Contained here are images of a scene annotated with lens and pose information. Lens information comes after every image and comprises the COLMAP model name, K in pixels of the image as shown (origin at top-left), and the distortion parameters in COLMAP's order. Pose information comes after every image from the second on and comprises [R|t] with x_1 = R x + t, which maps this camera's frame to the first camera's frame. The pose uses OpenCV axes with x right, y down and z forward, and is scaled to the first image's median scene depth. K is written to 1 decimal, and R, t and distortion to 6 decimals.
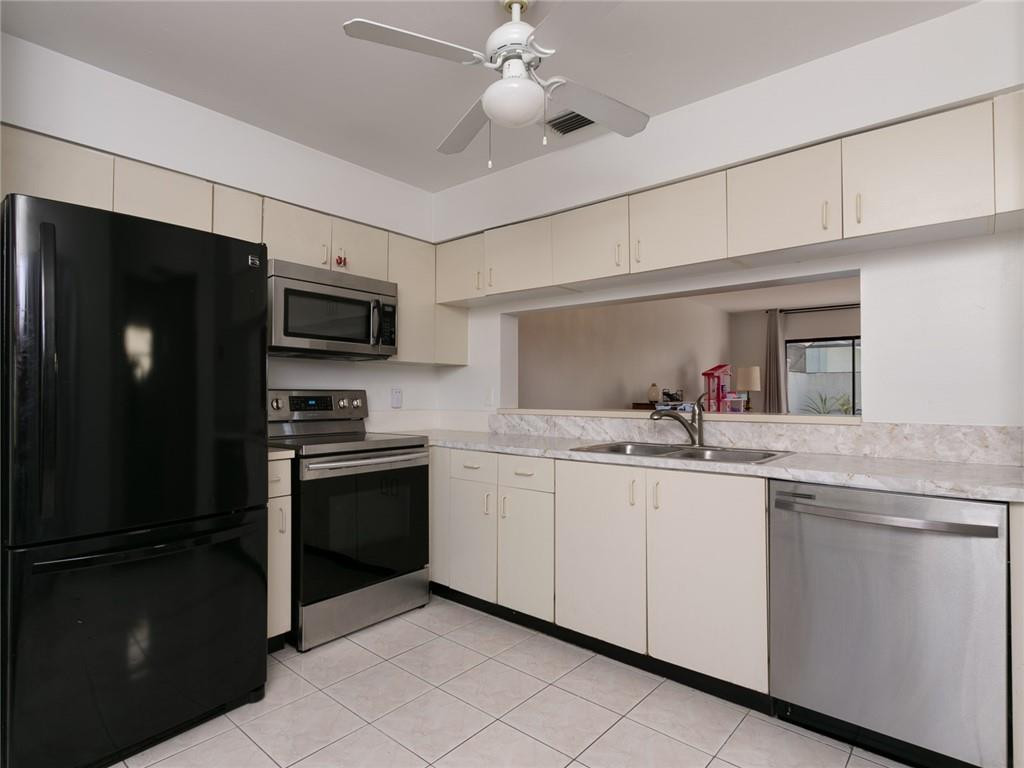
lens RADIAL K [[541.0, 0, 512.0], [0, 541.0, 384.0], [0, 0, 1]] dist [0.029483, 0.000108]
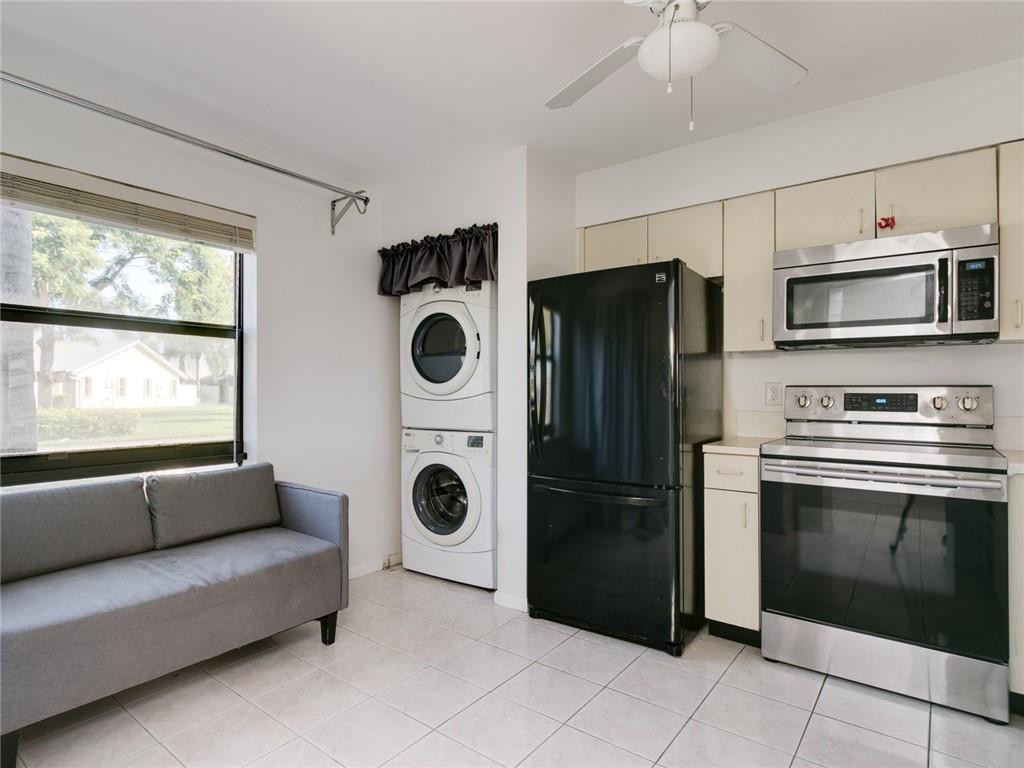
lens RADIAL K [[560.6, 0, 512.0], [0, 560.6, 384.0], [0, 0, 1]] dist [-0.002672, -0.001250]
pose [[0.058511, -0.010894, -0.998227, 0.459133], [0.013900, 0.999852, -0.010097, 0.009022], [0.998190, -0.013284, 0.058654, 0.398343]]
